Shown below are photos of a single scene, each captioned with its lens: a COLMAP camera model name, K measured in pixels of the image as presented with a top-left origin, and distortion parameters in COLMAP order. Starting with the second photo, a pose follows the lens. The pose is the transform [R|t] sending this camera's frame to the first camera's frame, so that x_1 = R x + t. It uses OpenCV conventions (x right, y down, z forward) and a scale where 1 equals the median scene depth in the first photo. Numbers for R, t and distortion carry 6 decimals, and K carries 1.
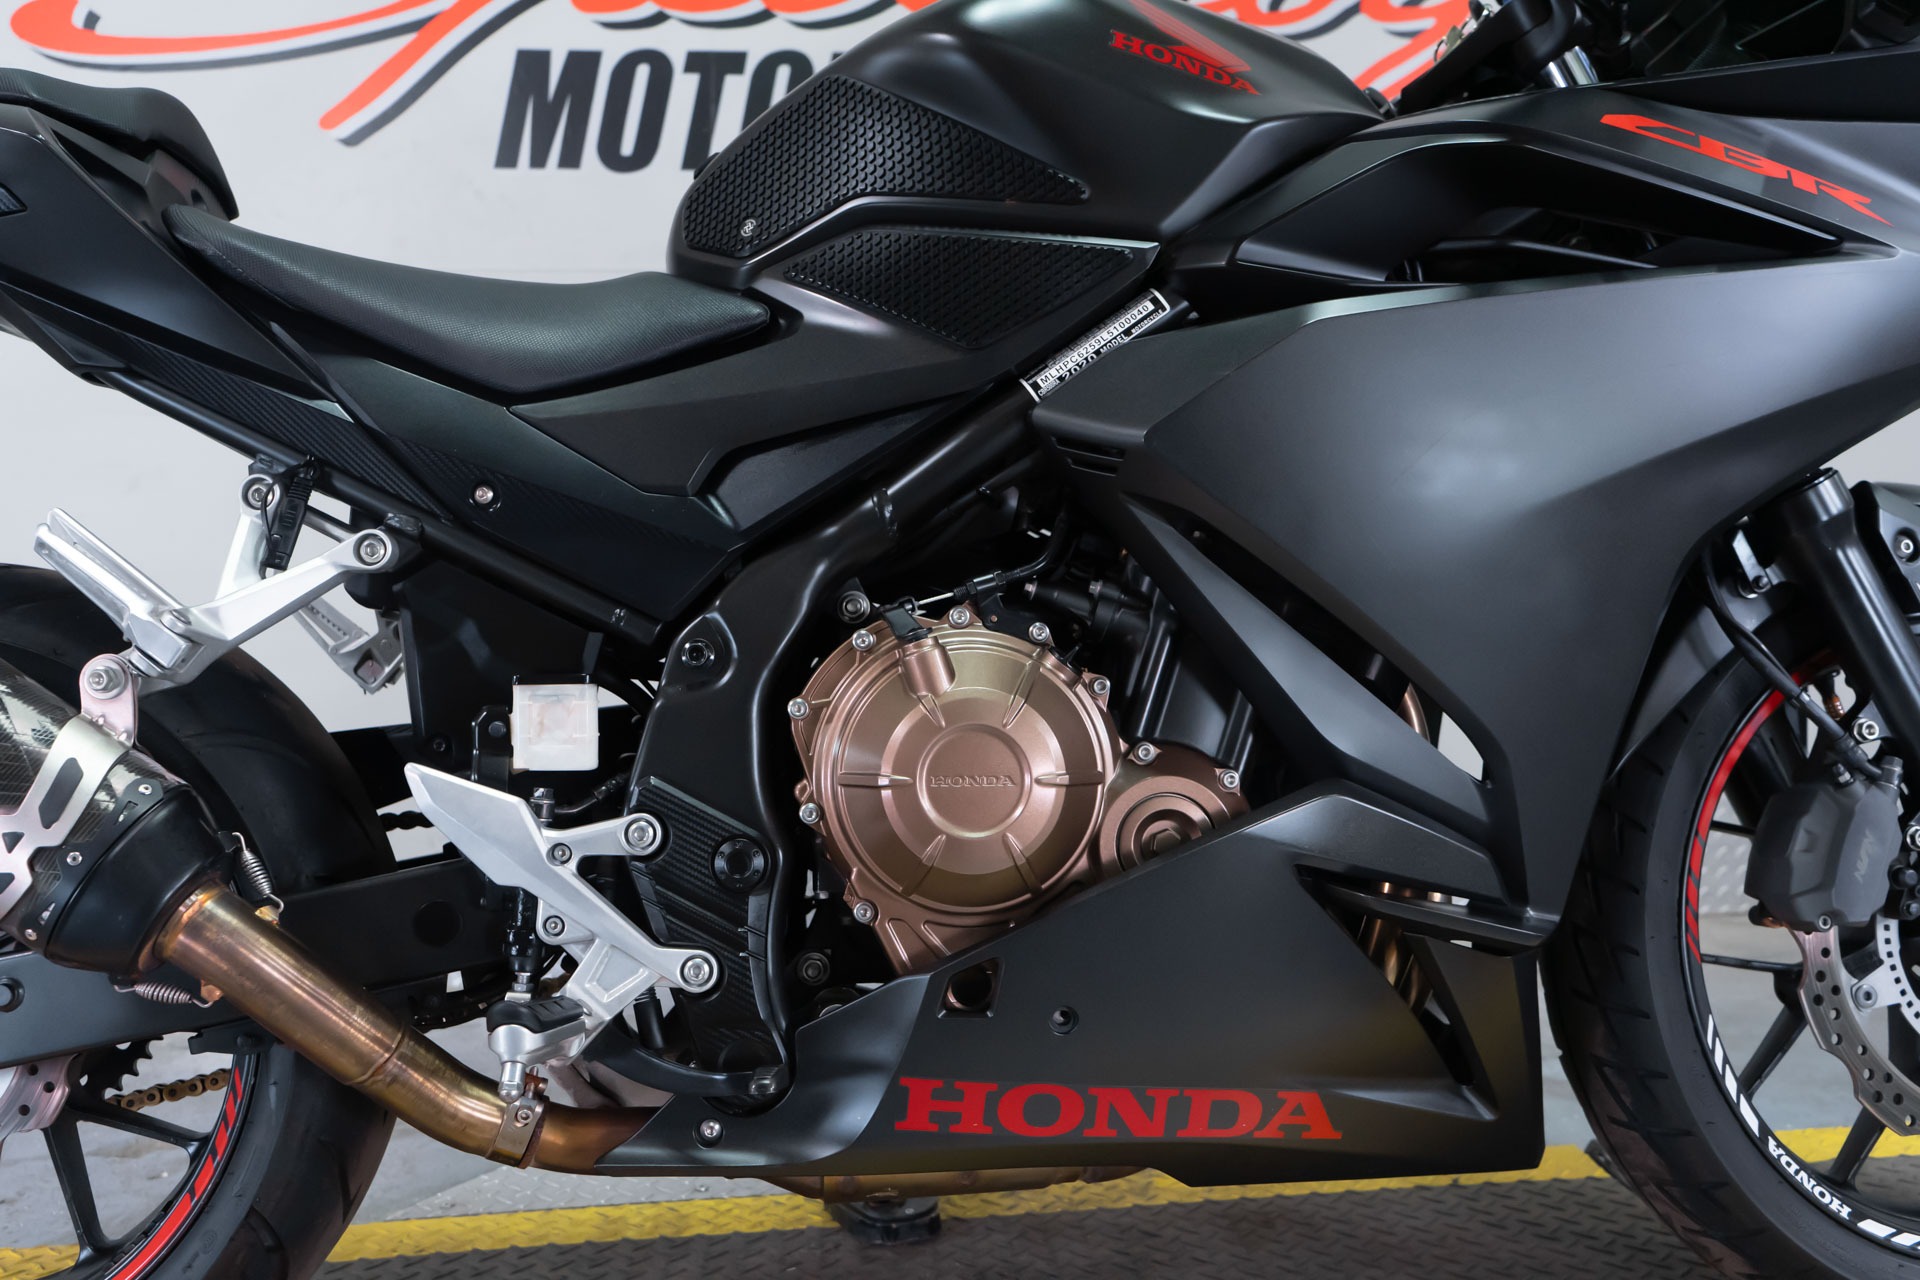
lens RADIAL K [[1635.6, 0, 1034.6], [0, 1635.6, 617.7], [0, 0, 1]] dist [-0.072891, 0.077071]
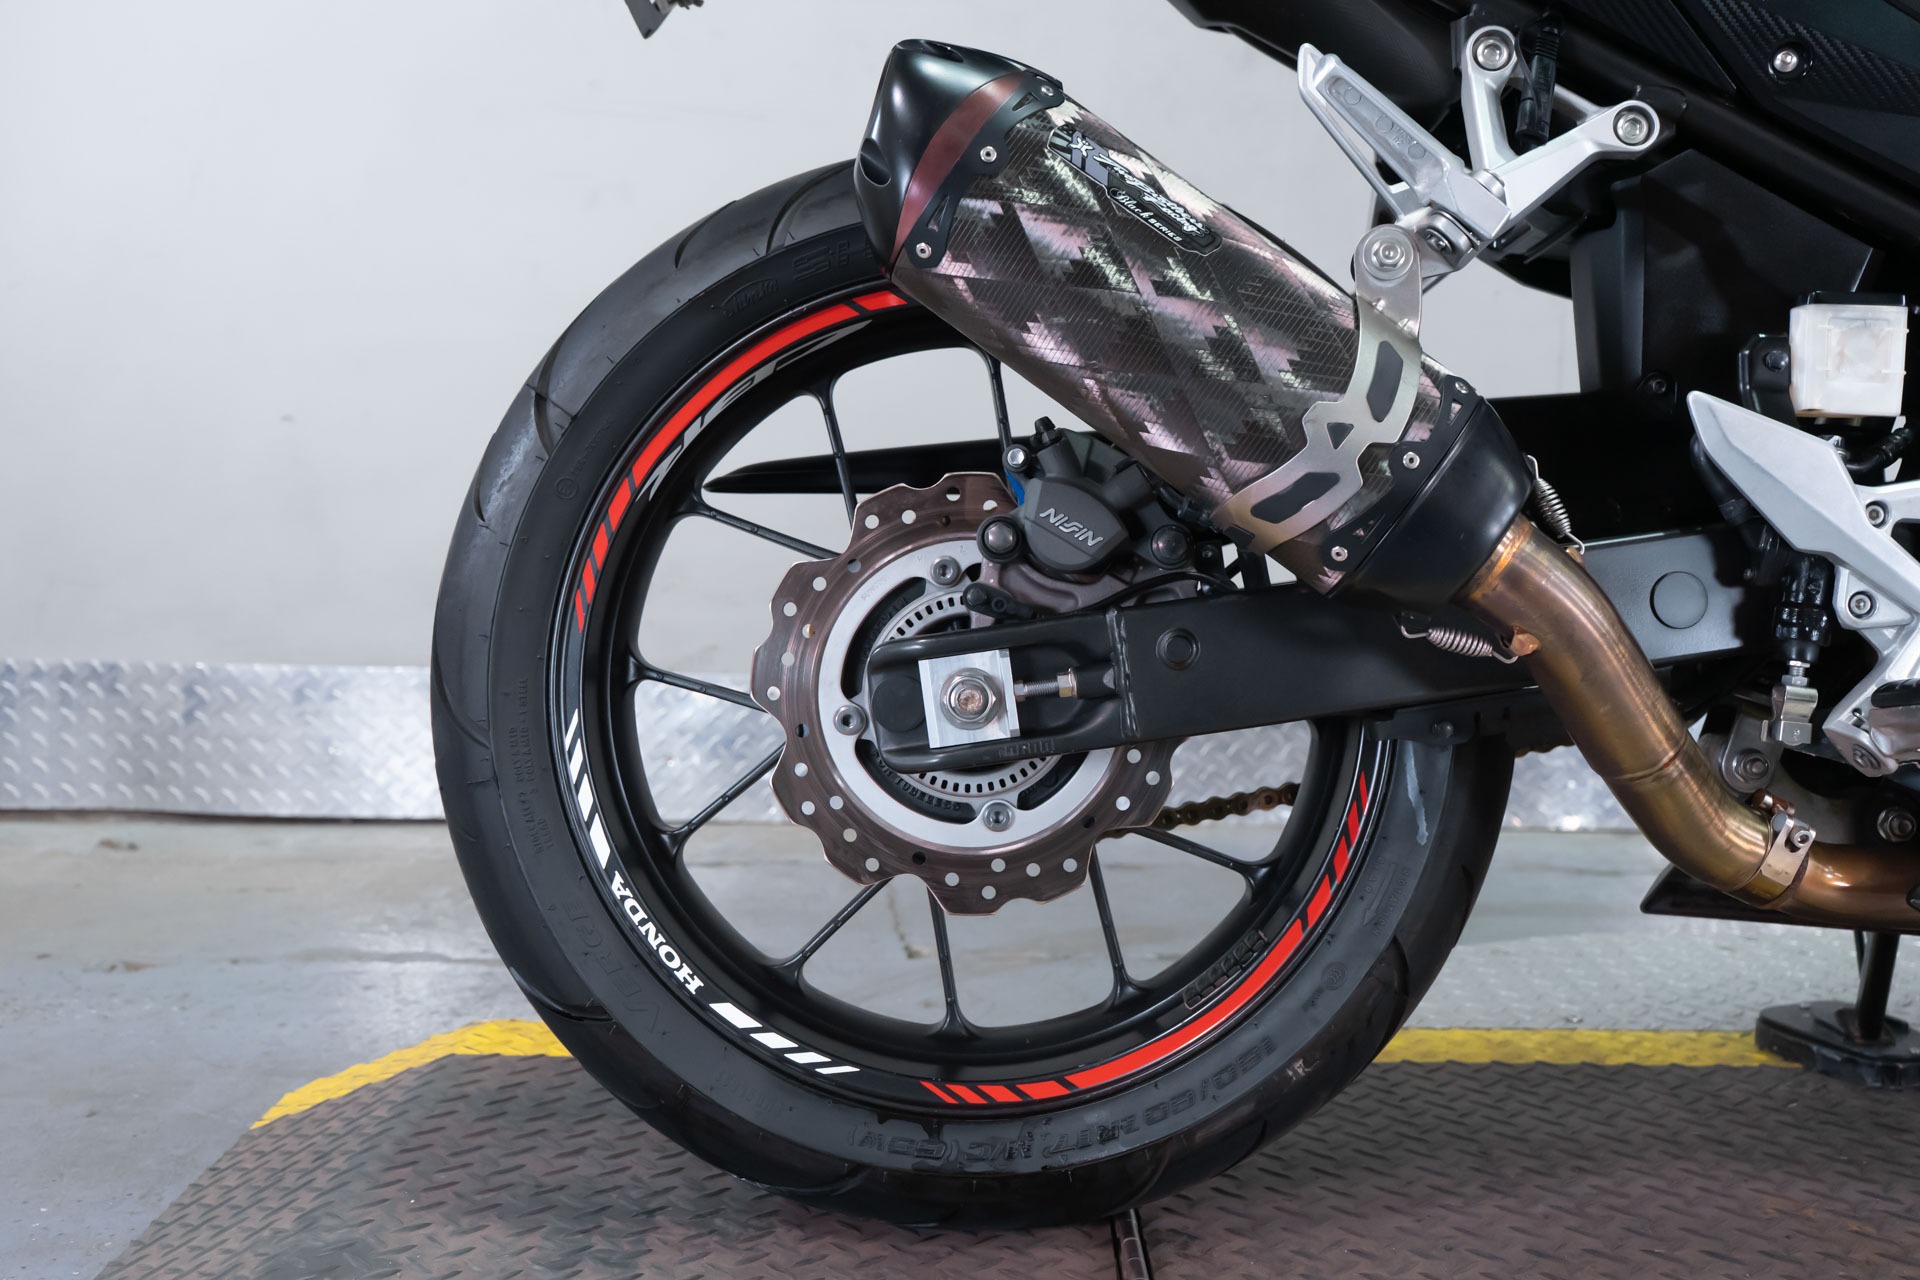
lens RADIAL K [[1964.8, 0, 966.2], [0, 1964.8, 651.2], [0, 0, 1]] dist [-0.000387, 0.000000]
pose [[0.994280, 0.057173, -0.090218, -0.635256], [-0.050758, 0.996122, 0.071867, 0.162705], [0.093977, -0.066877, 0.993326, -0.007815]]
